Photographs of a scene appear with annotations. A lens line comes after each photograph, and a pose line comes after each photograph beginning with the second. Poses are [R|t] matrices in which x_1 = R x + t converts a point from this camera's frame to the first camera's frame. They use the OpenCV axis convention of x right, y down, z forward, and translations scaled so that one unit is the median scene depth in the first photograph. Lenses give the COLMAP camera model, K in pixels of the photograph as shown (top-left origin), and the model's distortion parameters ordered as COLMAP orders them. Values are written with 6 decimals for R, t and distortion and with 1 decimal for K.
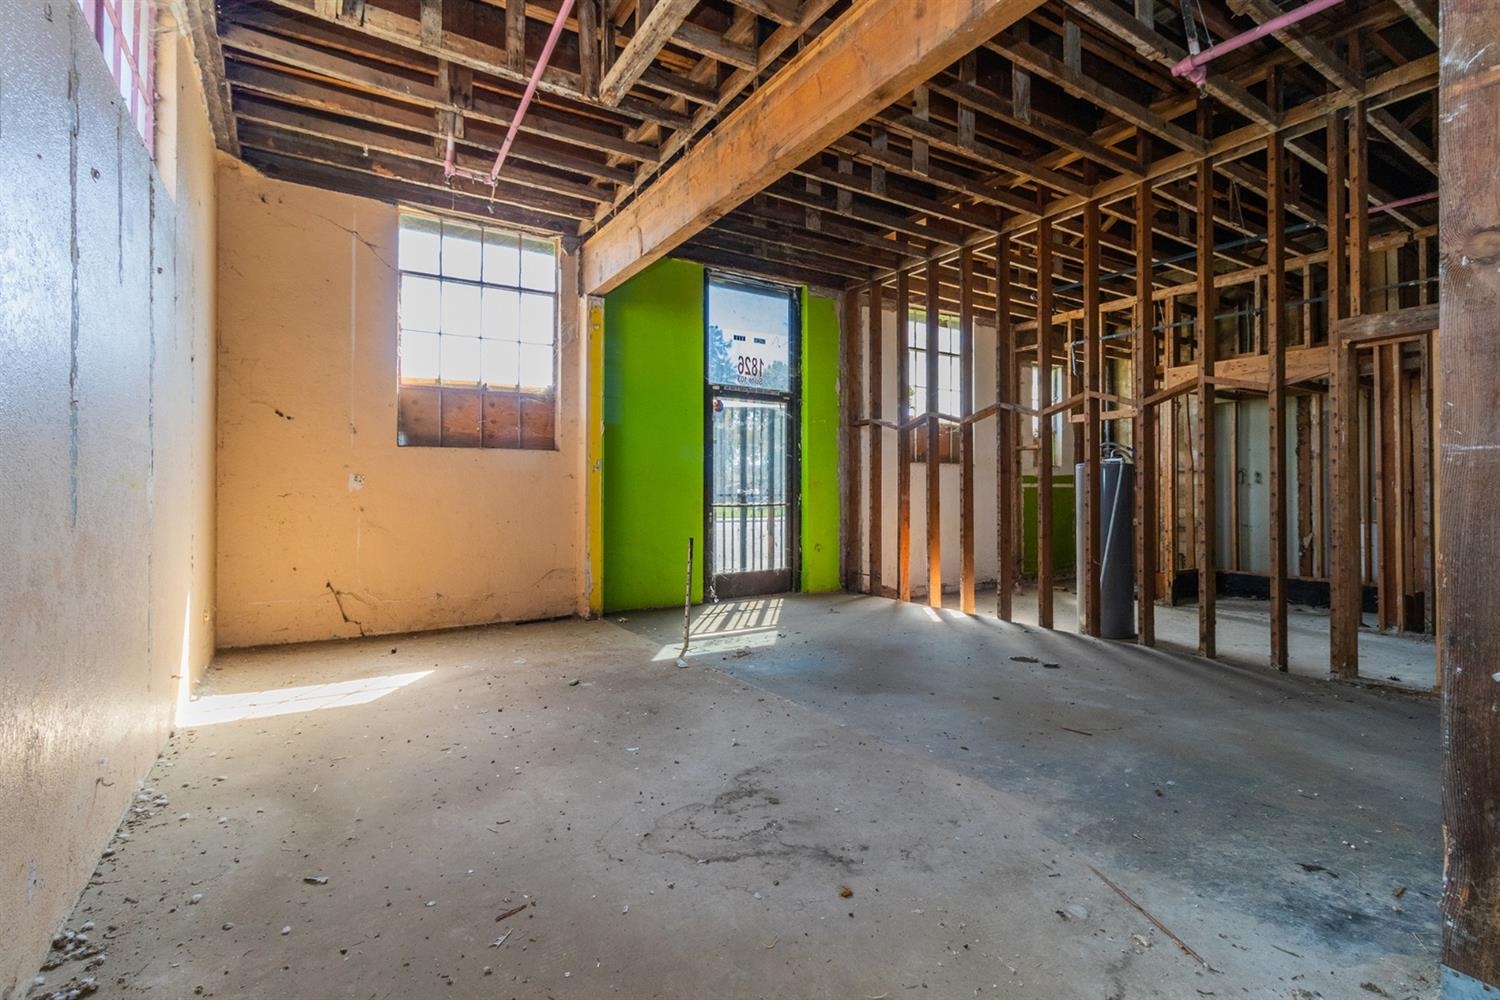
lens RADIAL K [[697.4, 0, 747.8], [0, 697.4, 494.7], [0, 0, 1]] dist [-0.000128, 0.000190]
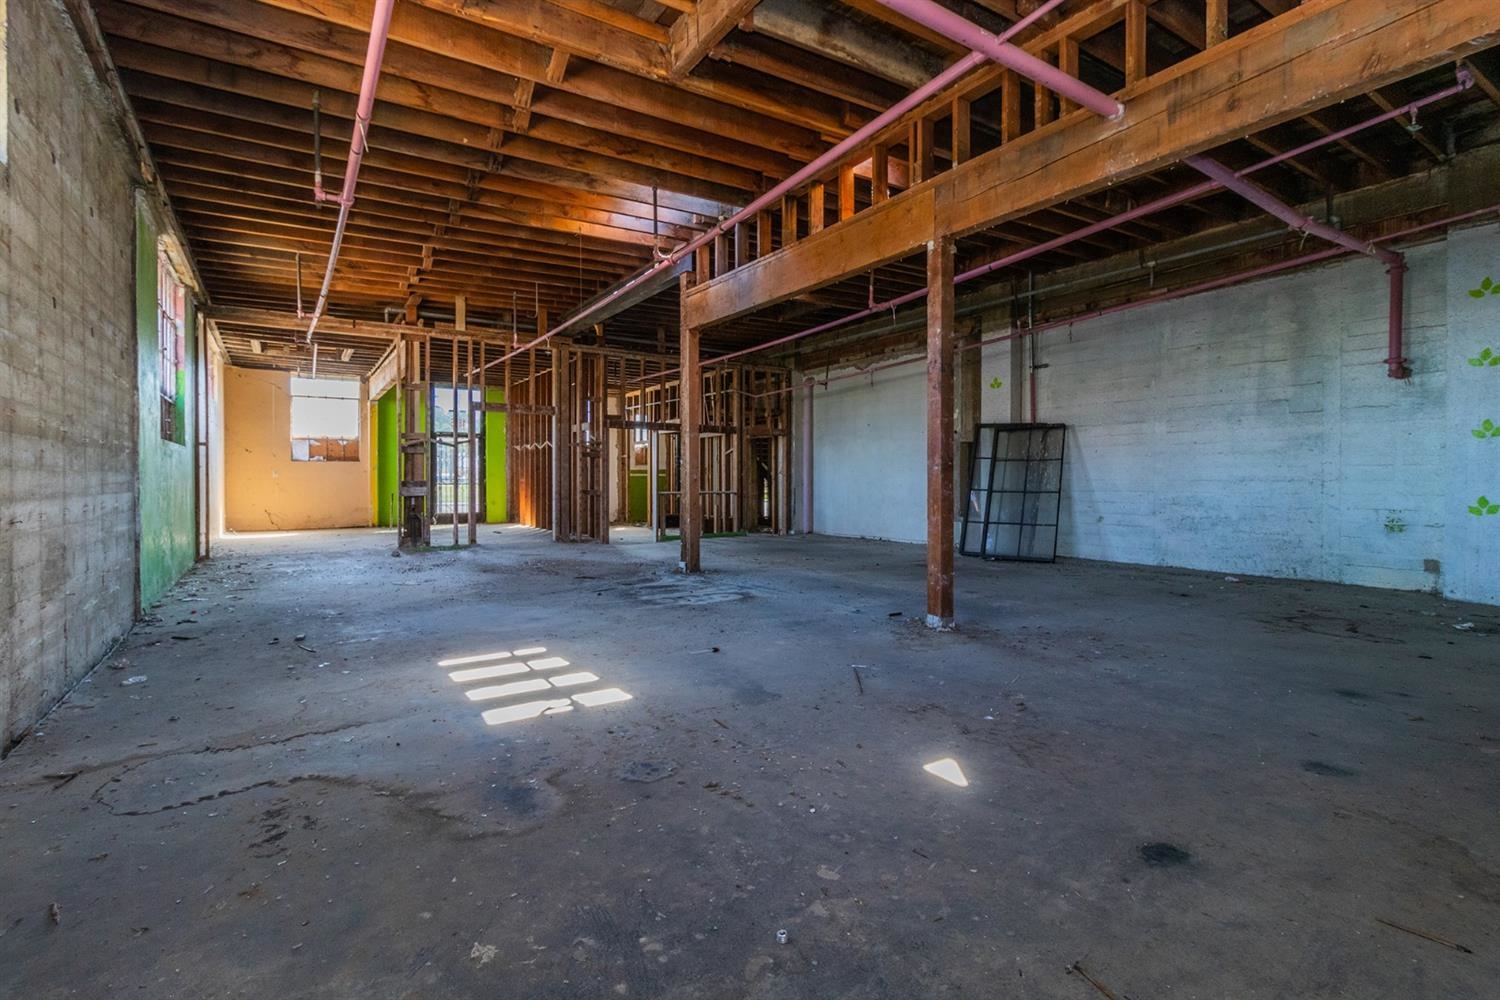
lens RADIAL K [[697.4, 0, 748.4], [0, 697.4, 490.7], [0, 0, 1]] dist [-0.000128, 0.000190]
pose [[0.999986, 0.001958, 0.004987, 1.117260], [-0.002020, 0.999921, 0.012420, 0.008186], [-0.004962, -0.012430, 0.999910, -1.522932]]
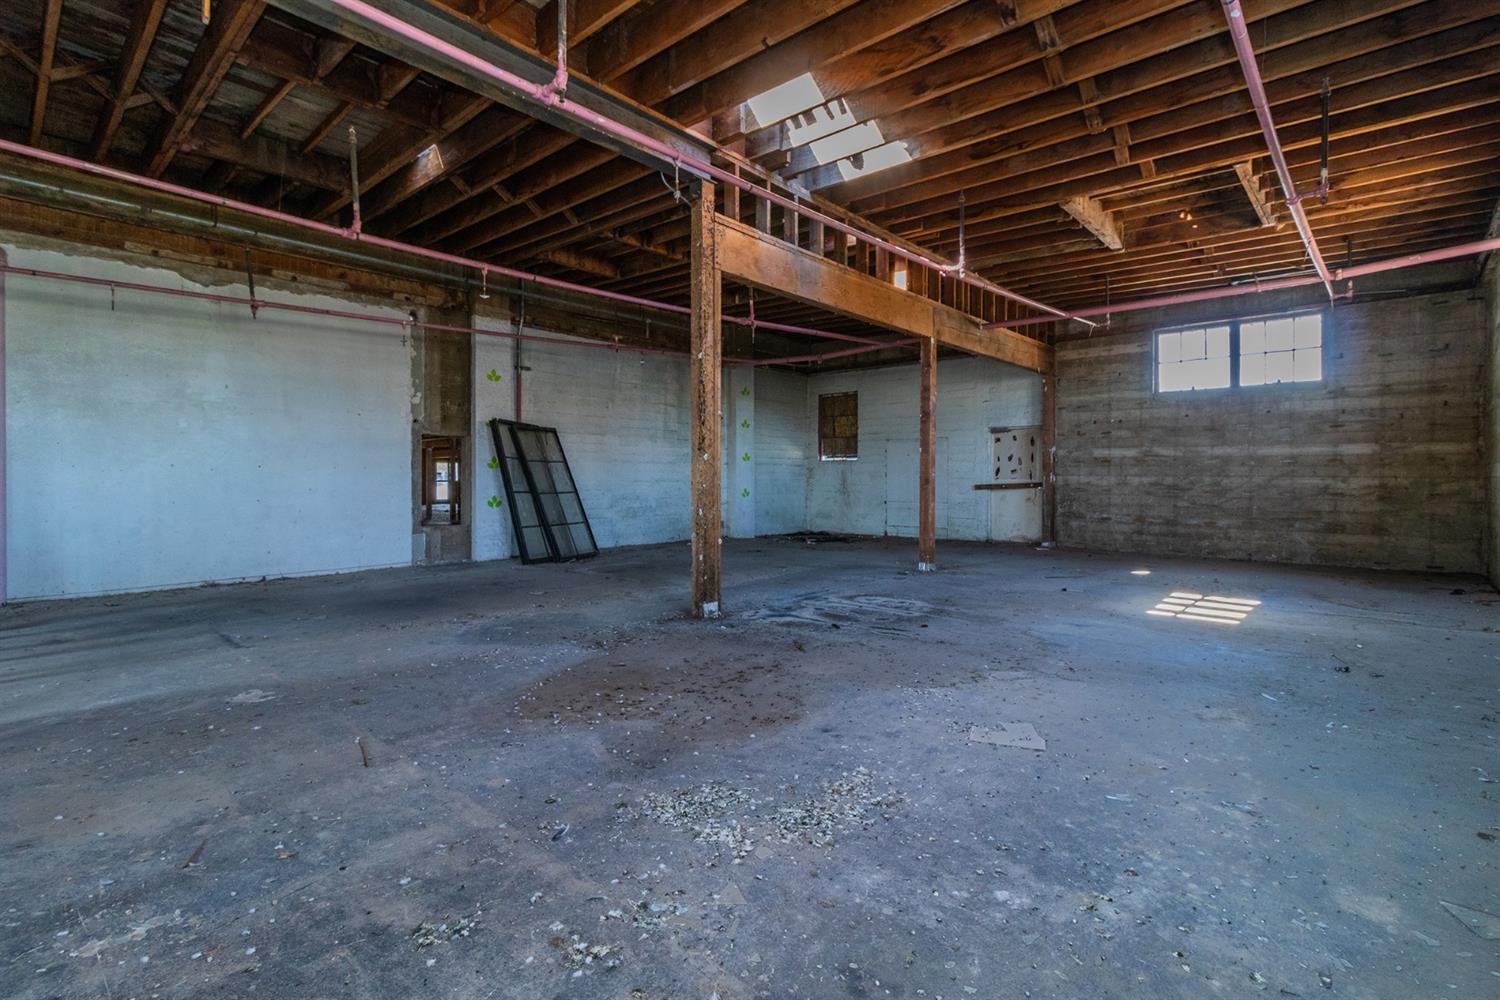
lens RADIAL K [[697.4, 0, 749.4], [0, 697.4, 491.4], [0, 0, 1]] dist [-0.000128, 0.000190]
pose [[-0.262074, -0.018897, 0.964863, -1.719080], [0.001707, 0.999798, 0.020045, -0.030553], [-0.965046, 0.006900, -0.261989, 2.744501]]
